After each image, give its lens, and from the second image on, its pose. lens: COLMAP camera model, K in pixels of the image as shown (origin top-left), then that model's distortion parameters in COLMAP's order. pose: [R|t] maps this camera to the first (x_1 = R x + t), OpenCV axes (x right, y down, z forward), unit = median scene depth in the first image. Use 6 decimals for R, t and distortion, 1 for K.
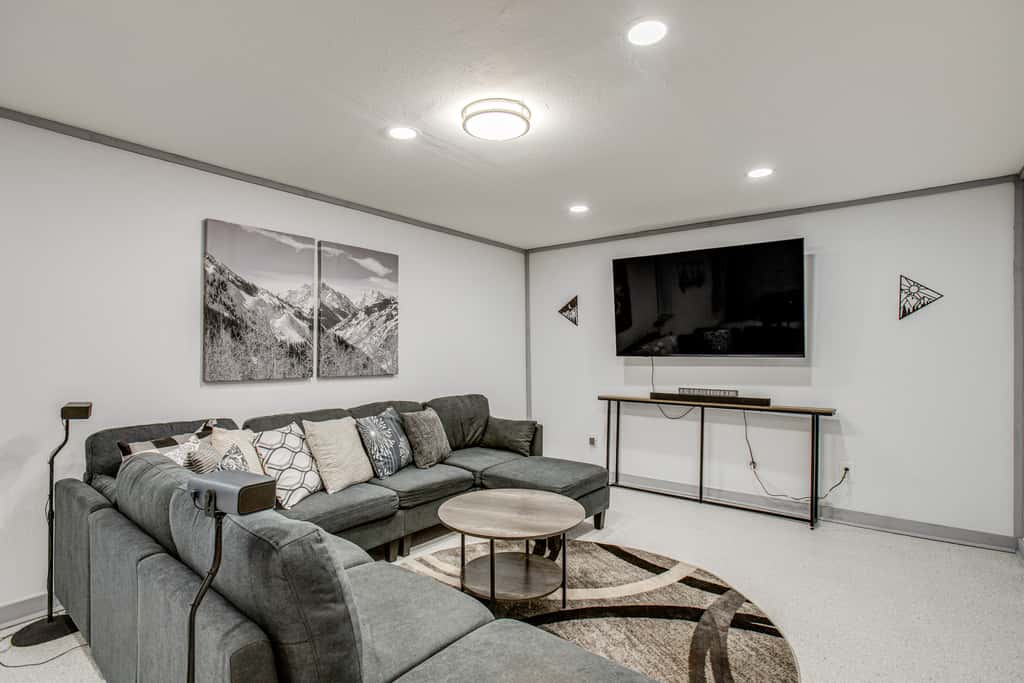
lens RADIAL K [[492.4, 0, 508.8], [0, 492.4, 350.0], [0, 0, 1]] dist [-0.020576, 0.004820]
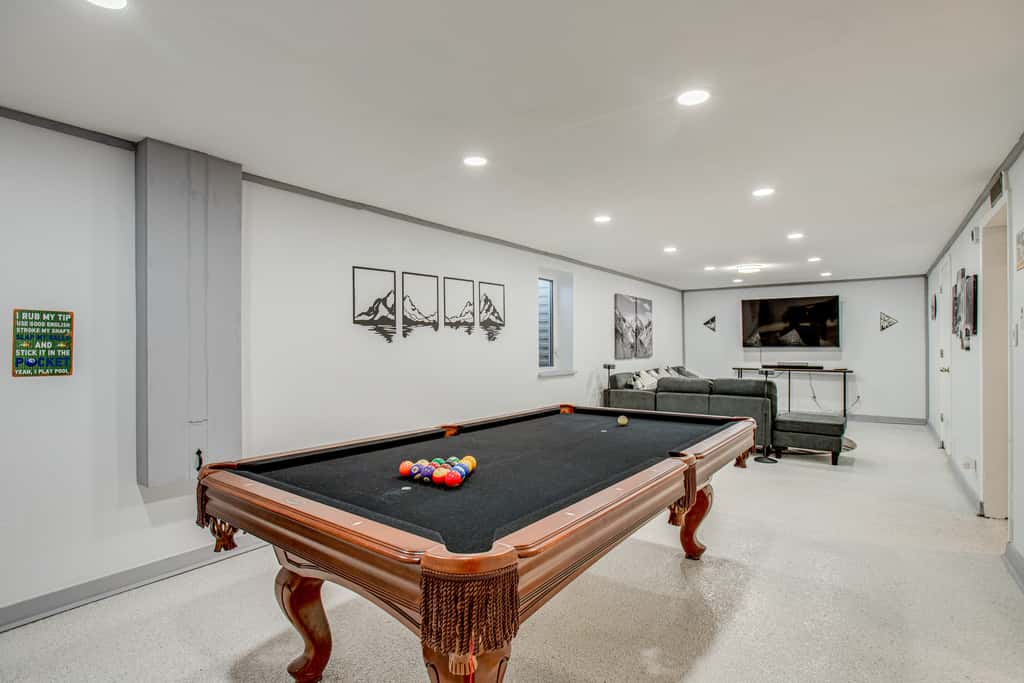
lens RADIAL K [[492.4, 0, 516.9], [0, 492.4, 341.9], [0, 0, 1]] dist [-0.020576, 0.004820]
pose [[0.999369, -0.007333, 0.034763, -0.995295], [0.007610, 0.999940, -0.007848, -0.002342], [-0.034703, 0.008107, 0.999365, -1.242791]]
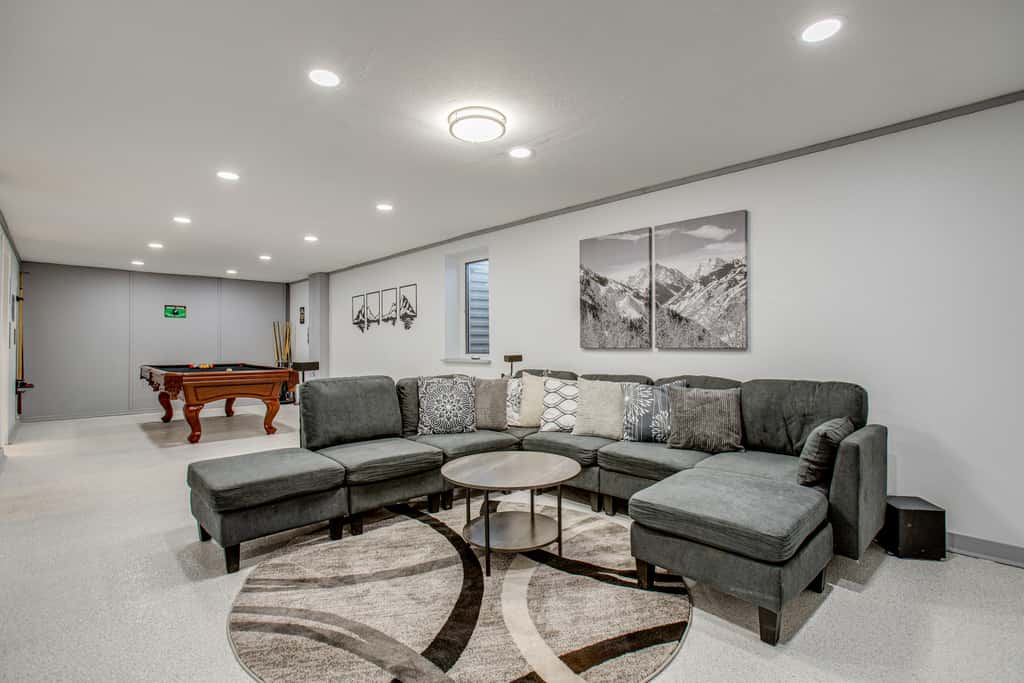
lens RADIAL K [[492.4, 0, 510.4], [0, 492.4, 338.2], [0, 0, 1]] dist [-0.020576, 0.004820]
pose [[-0.143855, -0.021832, -0.989358, 0.750355], [-0.001158, 0.999760, -0.021893, 0.056115], [0.989598, -0.002004, -0.143845, 0.810925]]
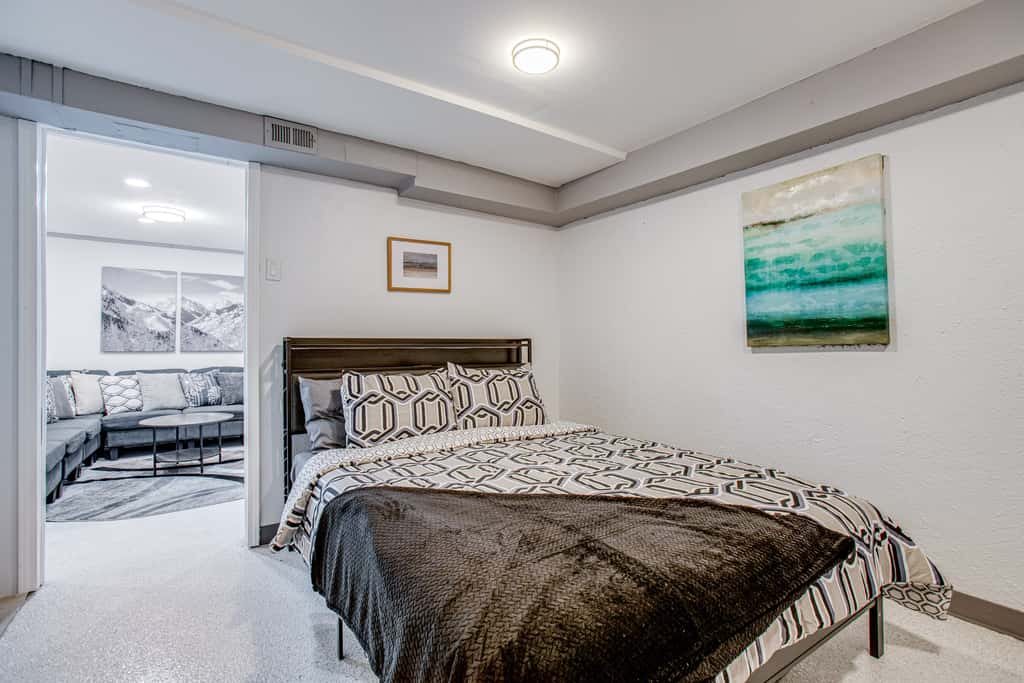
lens RADIAL K [[492.4, 0, 520.9], [0, 492.4, 333.1], [0, 0, 1]] dist [-0.020576, 0.004820]
pose [[0.955746, -0.020014, -0.293512, 1.231349], [0.010269, 0.999345, -0.034708, 0.062216], [0.294014, 0.030158, 0.955325, -0.281141]]
